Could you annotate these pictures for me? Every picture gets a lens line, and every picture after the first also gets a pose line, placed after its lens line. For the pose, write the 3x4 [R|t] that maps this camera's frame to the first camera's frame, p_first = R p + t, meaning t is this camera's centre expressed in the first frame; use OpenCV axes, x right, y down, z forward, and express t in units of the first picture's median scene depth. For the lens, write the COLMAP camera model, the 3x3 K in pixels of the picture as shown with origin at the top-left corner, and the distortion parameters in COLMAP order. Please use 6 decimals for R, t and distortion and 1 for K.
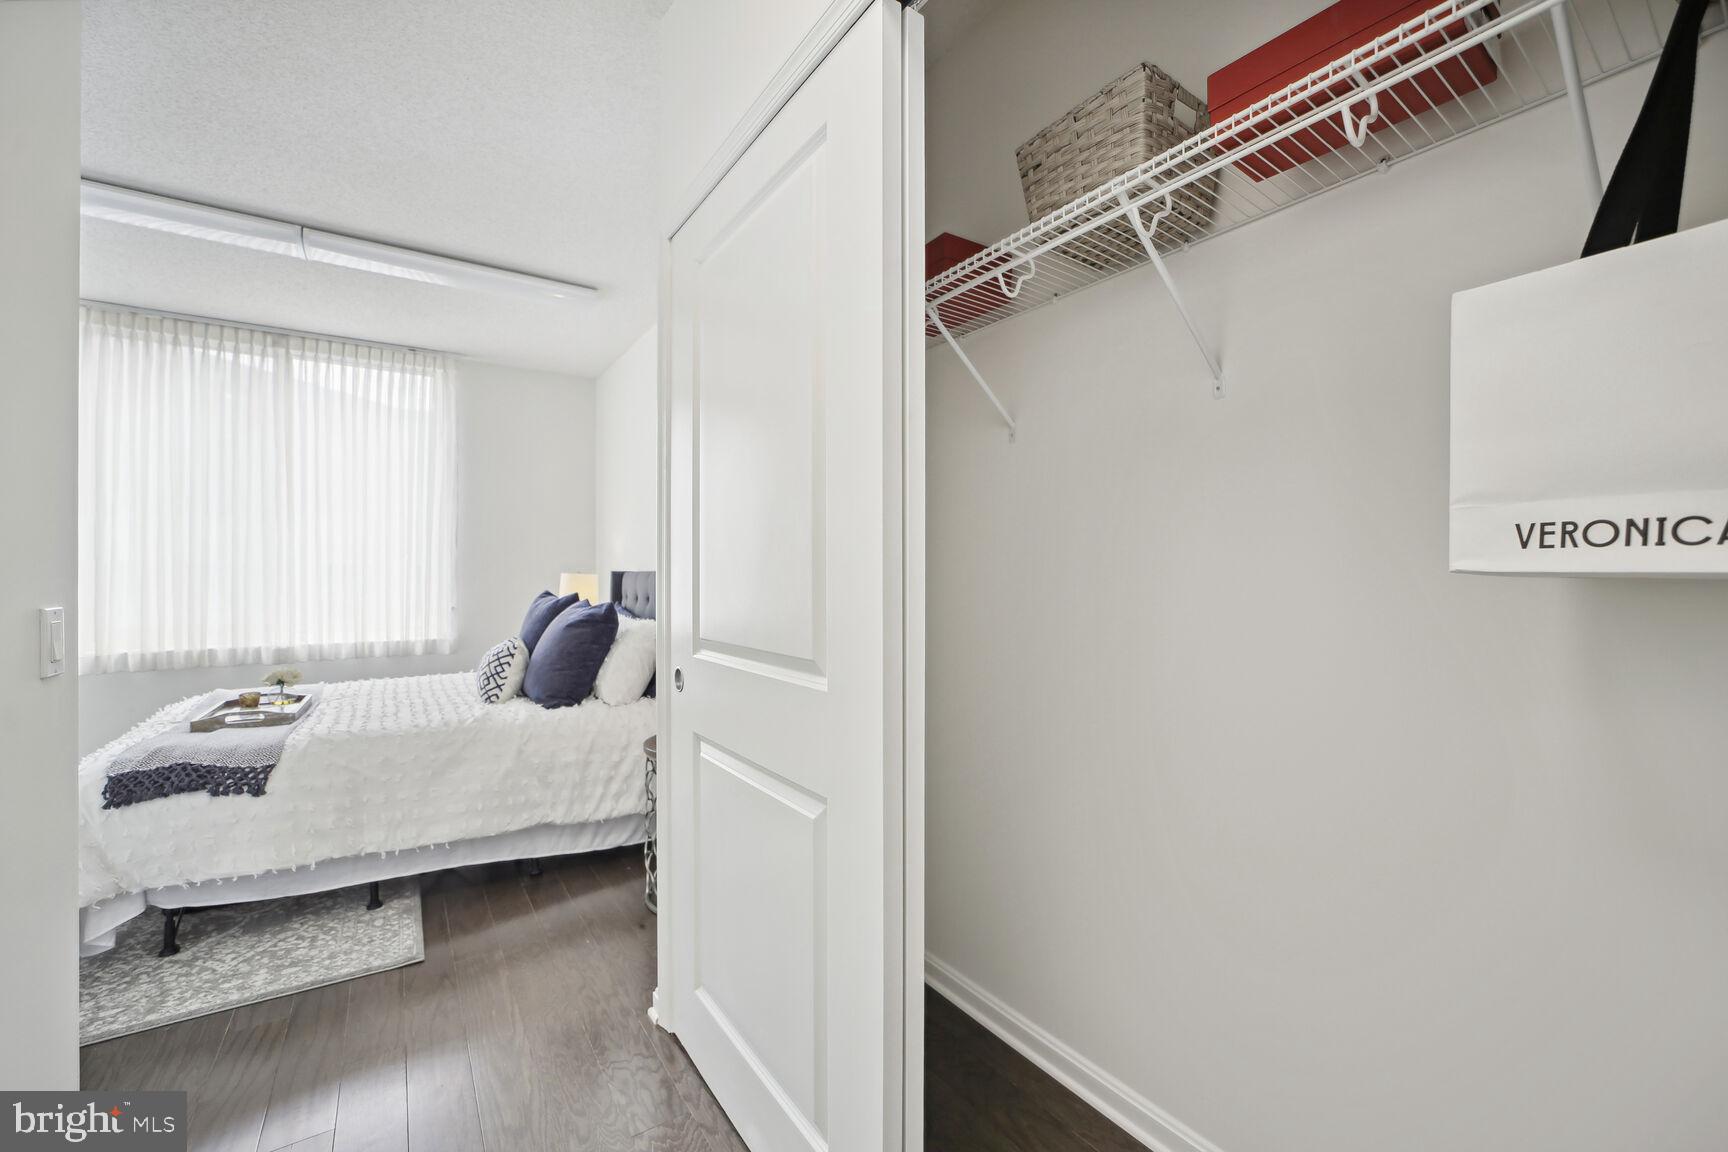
lens RADIAL K [[671.4, 0, 850.7], [0, 671.4, 568.9], [0, 0, 1]] dist [-0.030981, 0.006195]
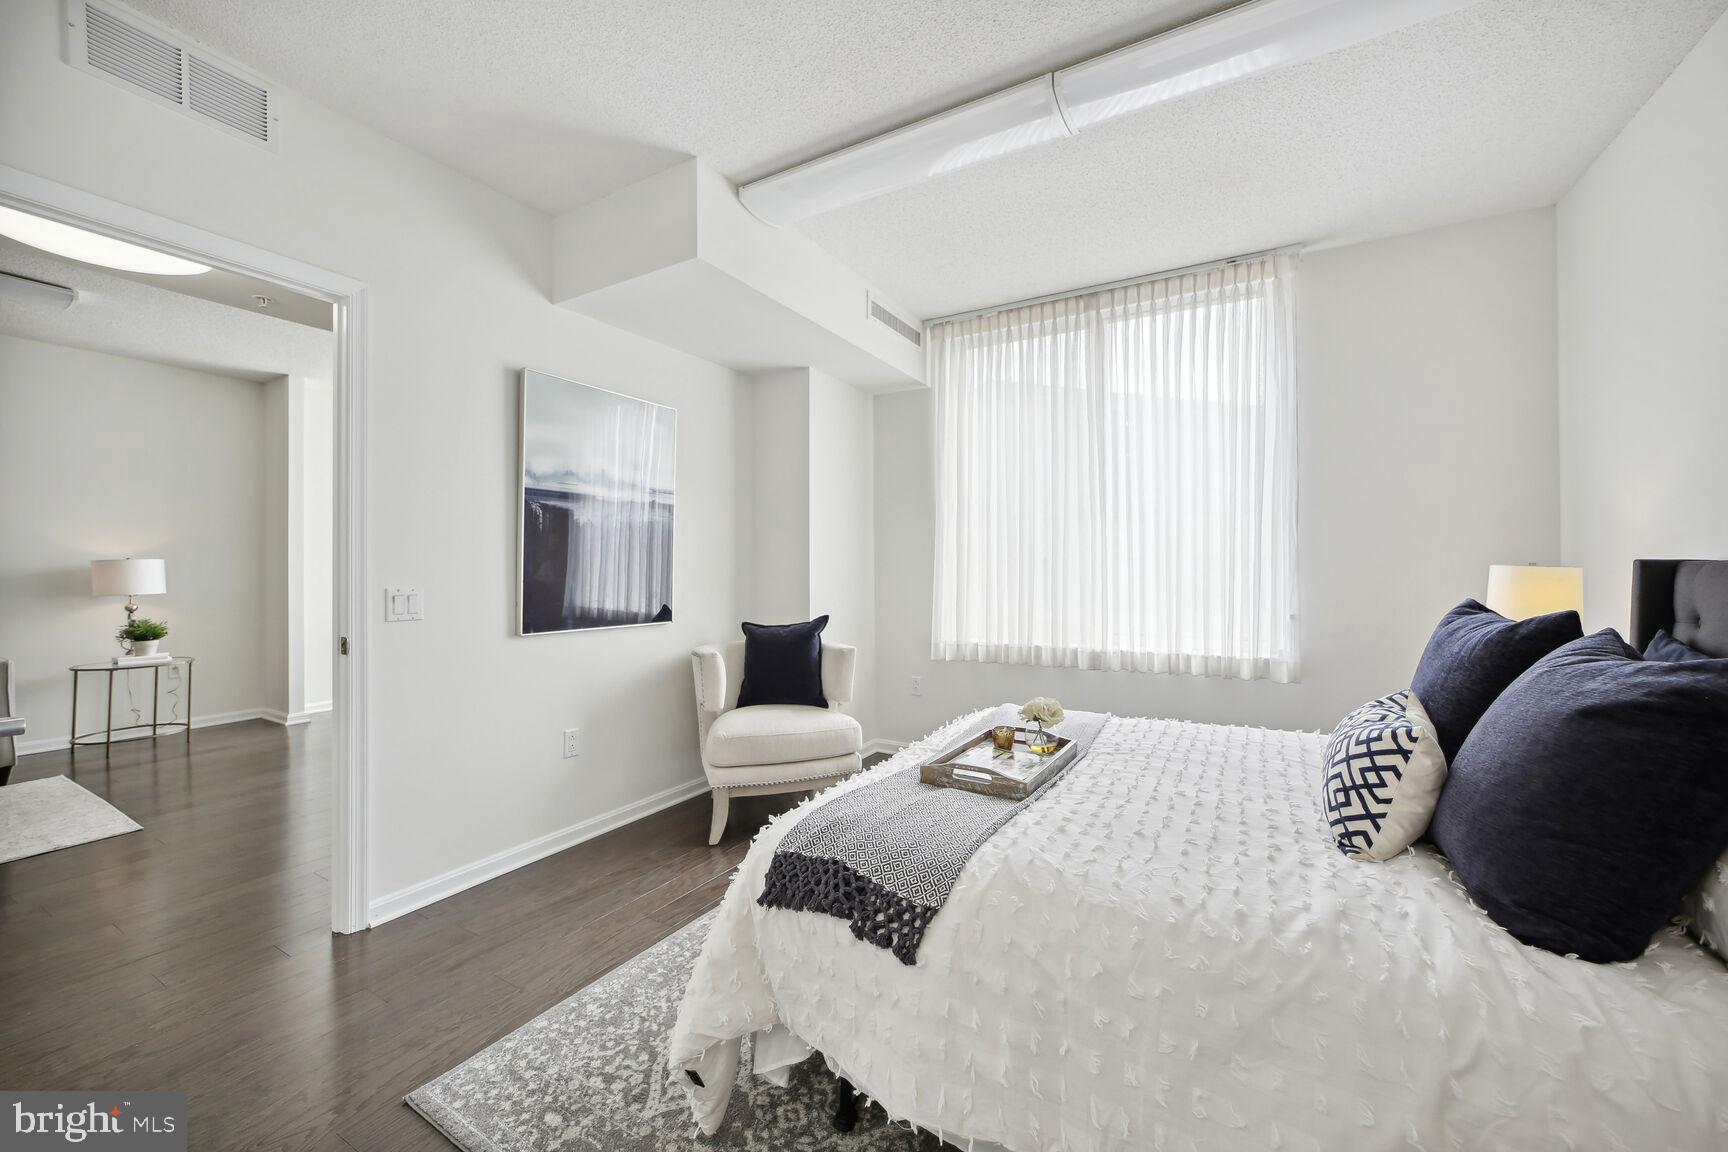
lens RADIAL K [[671.4, 0, 906.2], [0, 671.4, 566.9], [0, 0, 1]] dist [-0.030981, 0.006195]
pose [[0.468546, -0.000886, -0.883439, -0.282275], [0.007248, 0.999970, 0.002841, 0.004905], [0.883409, -0.007734, 0.468538, 0.515221]]
